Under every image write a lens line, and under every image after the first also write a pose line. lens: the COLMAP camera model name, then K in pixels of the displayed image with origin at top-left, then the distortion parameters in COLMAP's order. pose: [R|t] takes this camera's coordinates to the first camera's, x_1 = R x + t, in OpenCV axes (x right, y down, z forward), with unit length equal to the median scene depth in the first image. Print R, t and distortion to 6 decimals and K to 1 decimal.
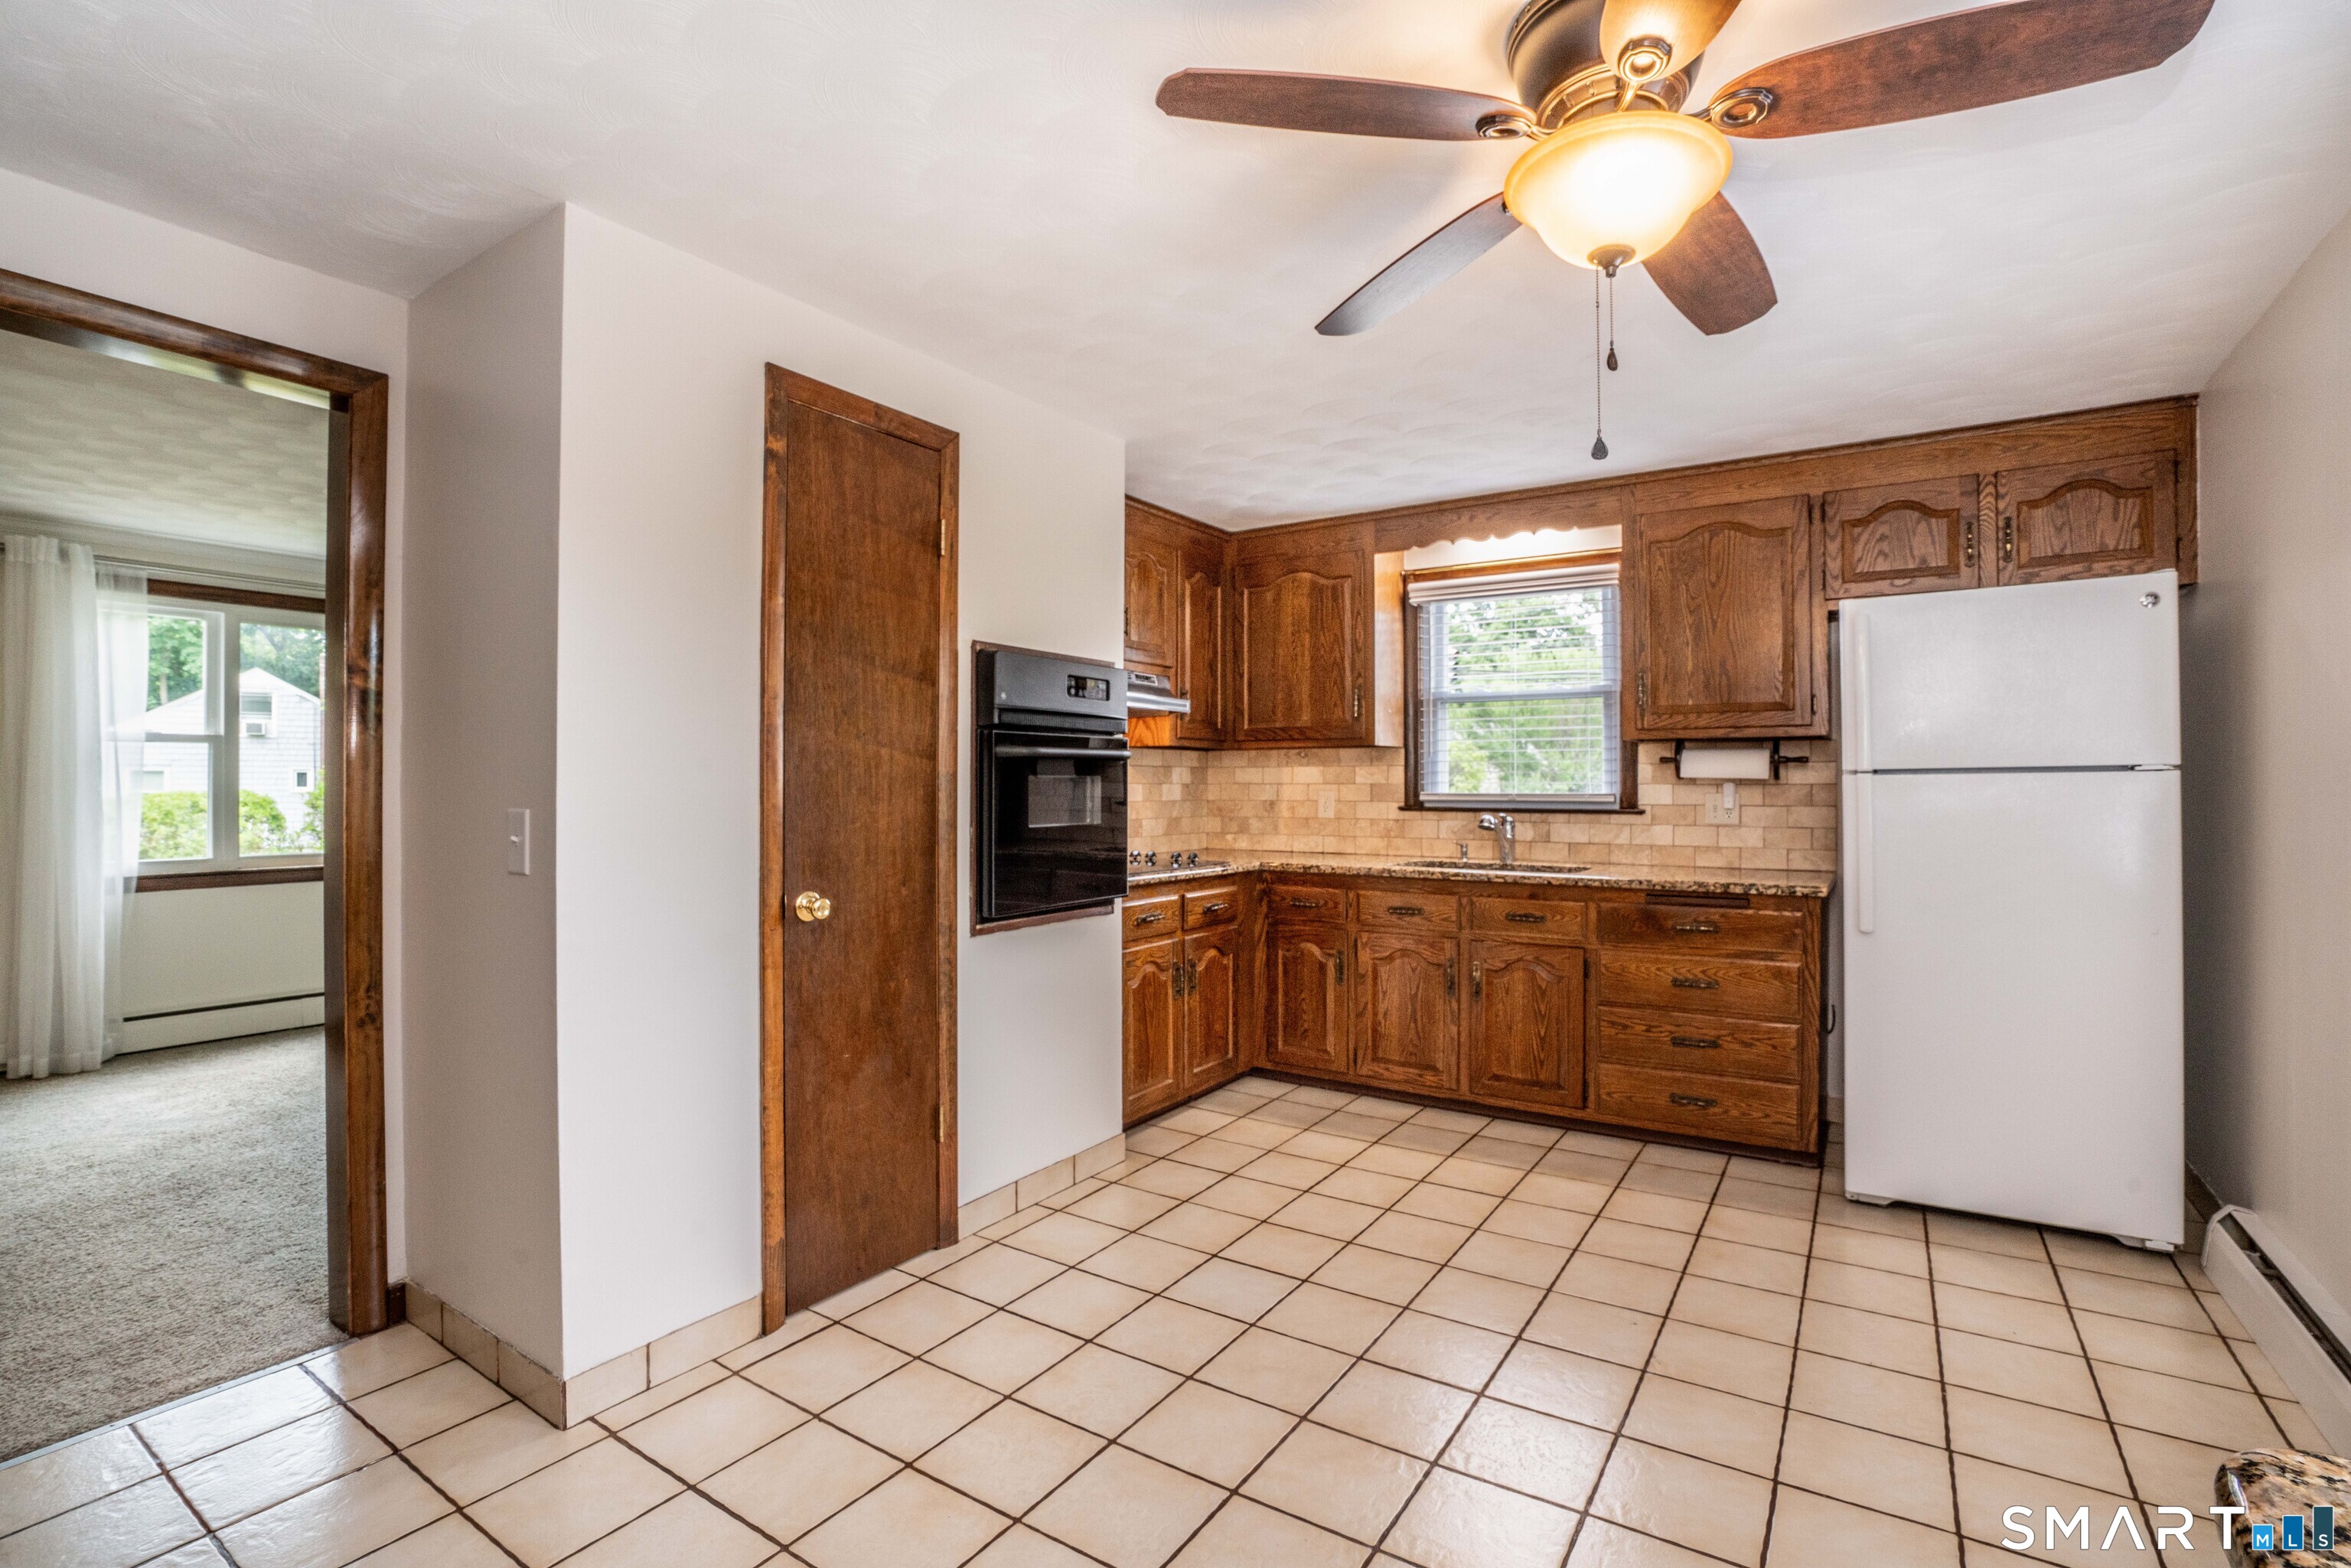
lens RADIAL K [[1083.4, 0, 1173.3], [0, 1083.4, 793.0], [0, 0, 1]] dist [-0.016795, 0.001638]
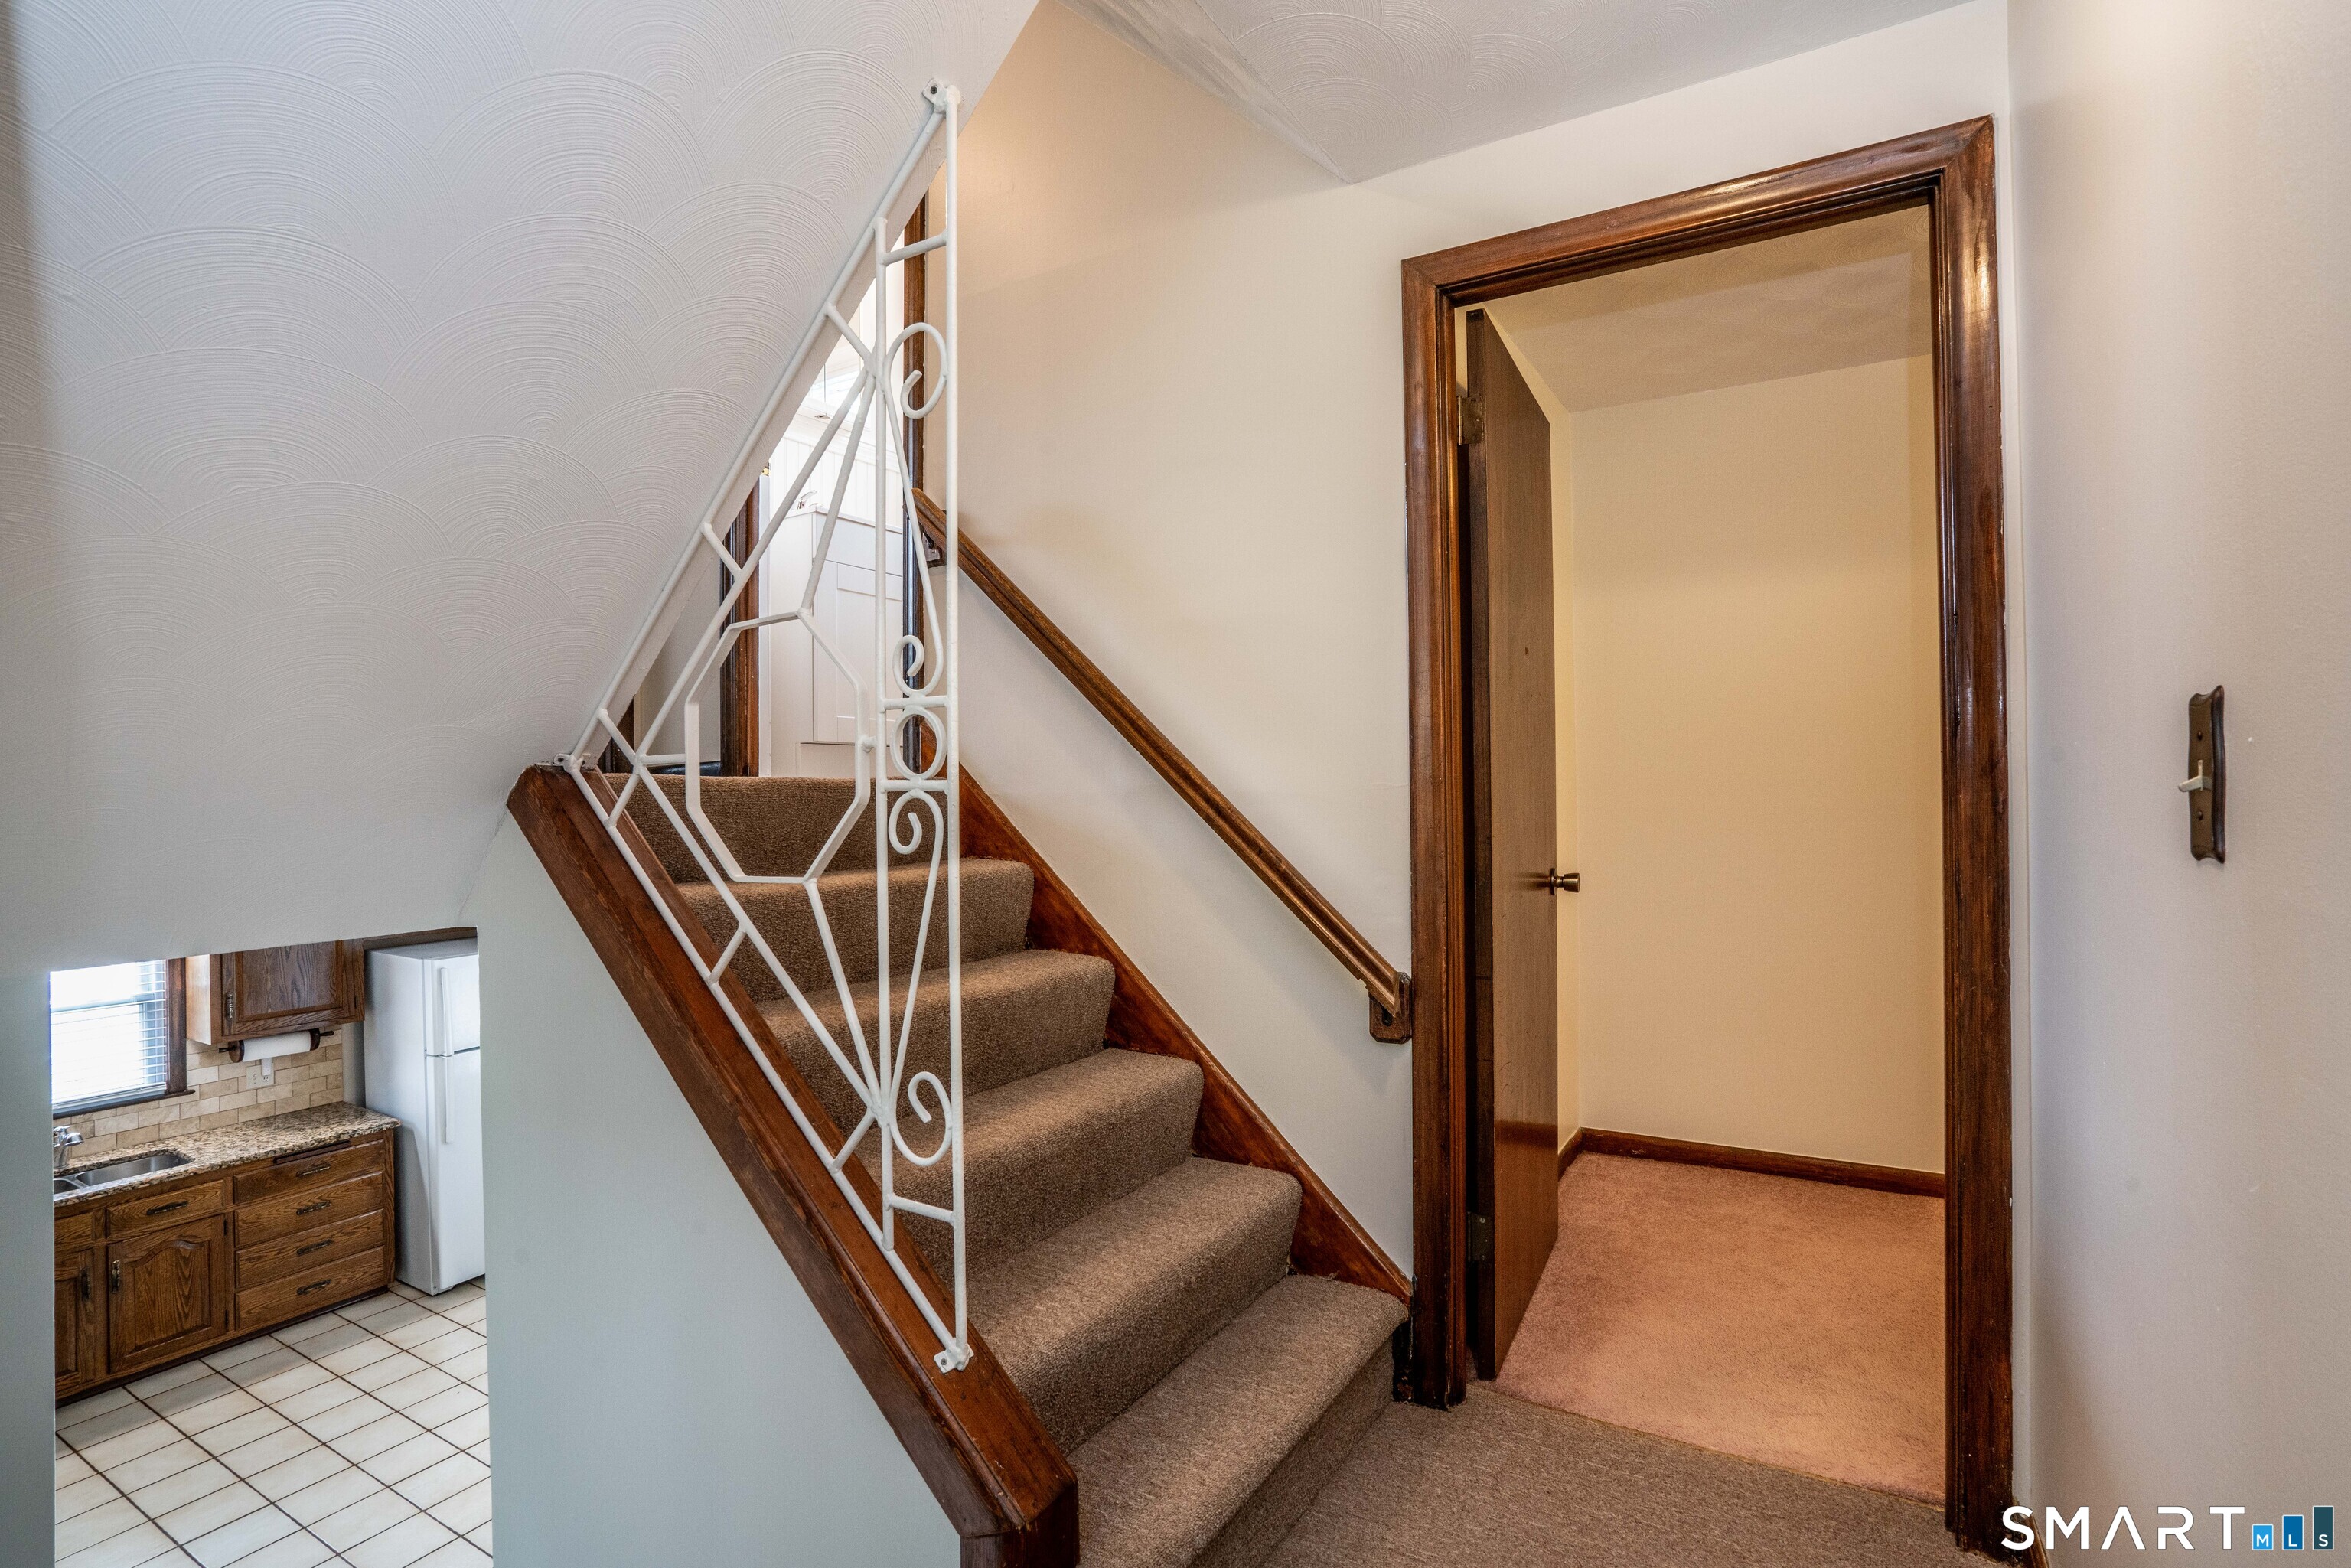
lens RADIAL K [[1147.2, 0, 1163.3], [0, 1147.2, 782.0], [0, 0, 1]] dist [-0.000156, 0.006589]
pose [[-0.009442, -0.004376, 0.999946, -1.020208], [0.020764, 0.999774, 0.004571, -0.360576], [-0.999740, 0.020806, -0.009349, -0.159545]]
